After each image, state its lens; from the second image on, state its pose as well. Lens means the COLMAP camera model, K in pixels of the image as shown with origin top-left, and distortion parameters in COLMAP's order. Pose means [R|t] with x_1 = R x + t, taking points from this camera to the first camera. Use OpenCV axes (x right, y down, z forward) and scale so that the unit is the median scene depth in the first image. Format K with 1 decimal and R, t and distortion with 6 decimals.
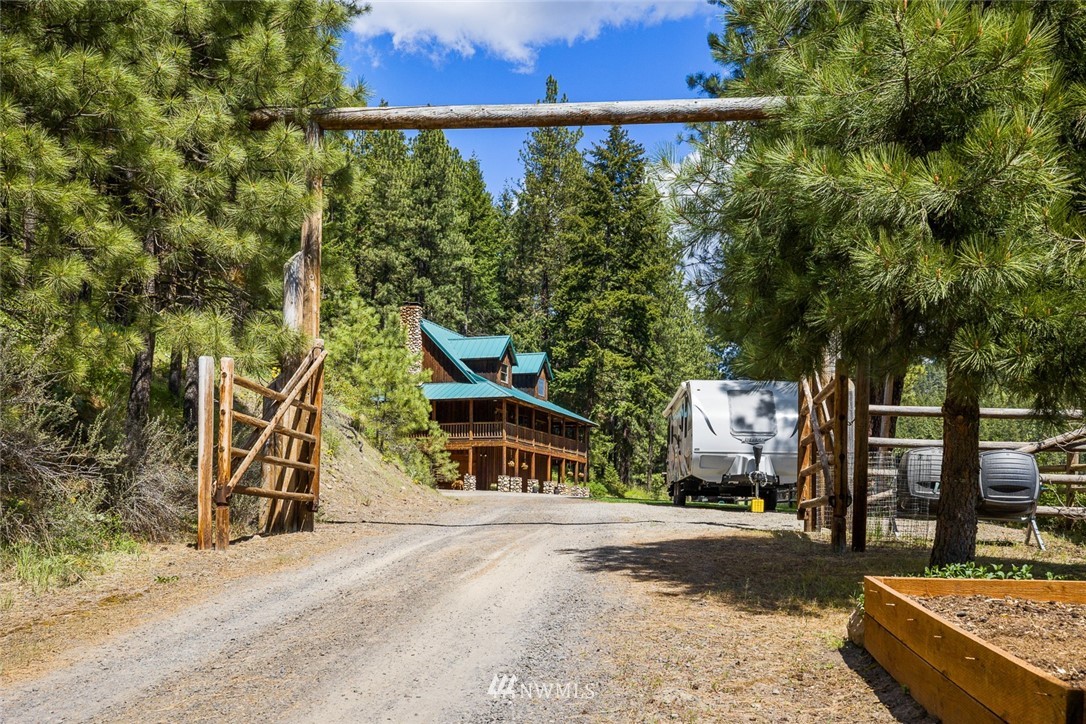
lens RADIAL K [[1085.0, 0, 543.0], [0, 1085.0, 362.0], [0, 0, 1]] dist [-0.000934, -0.000243]
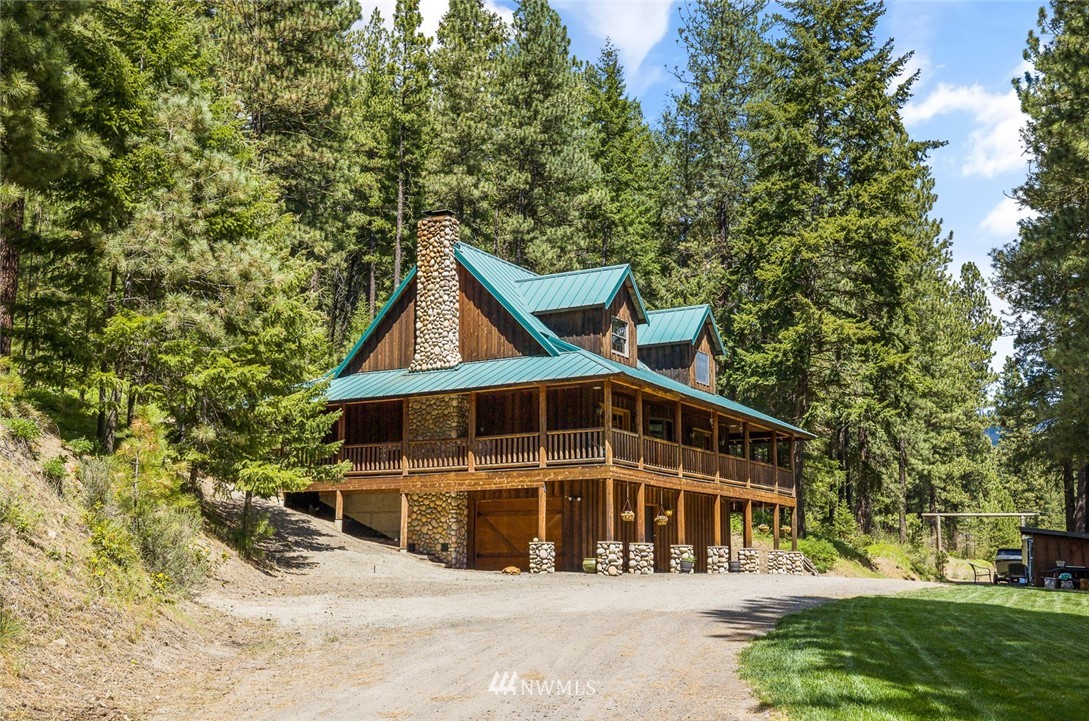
lens RADIAL K [[1130.8, 0, 542.9], [0, 1130.8, 390.5], [0, 0, 1]] dist [-0.012672, -0.001159]
pose [[0.980375, -0.045297, -0.191868, 0.023717], [0.044232, 0.998973, -0.009830, 0.030884], [0.192116, 0.001151, 0.981371, 0.369452]]
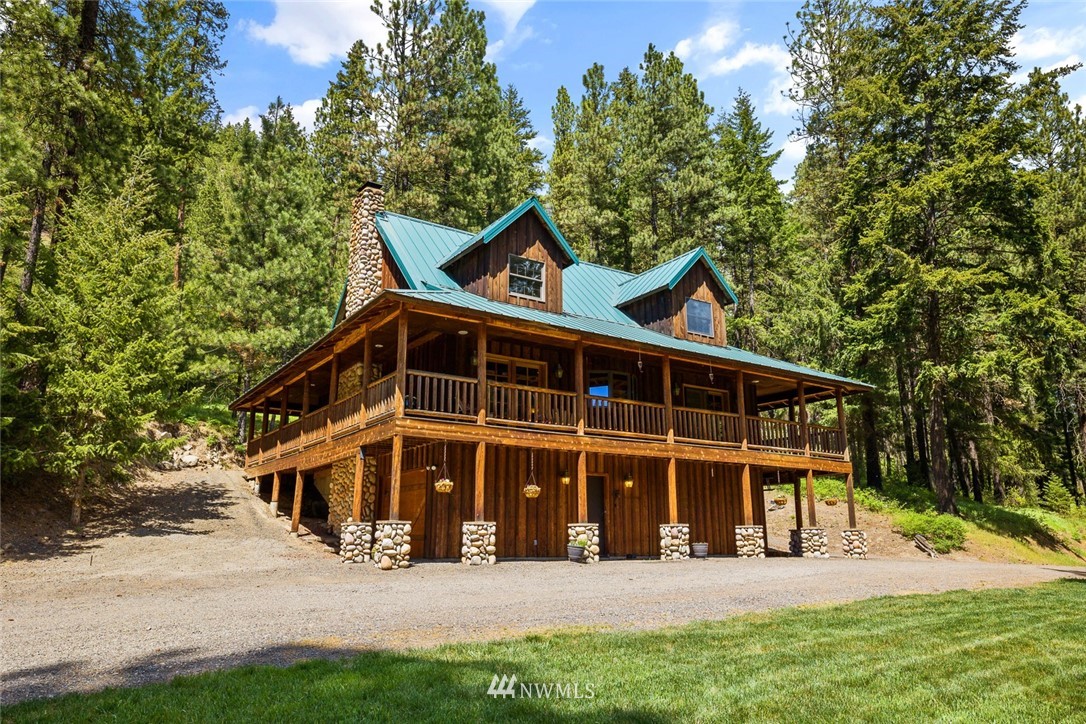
lens RADIAL K [[764.9, 0, 544.0], [0, 764.9, 349.4], [0, 0, 1]] dist [-0.057645, 0.089183]
pose [[0.814093, -0.183572, -0.550957, 0.098816], [0.119408, 0.981366, -0.150540, 0.064163], [0.568325, 0.056765, 0.820844, 0.574719]]
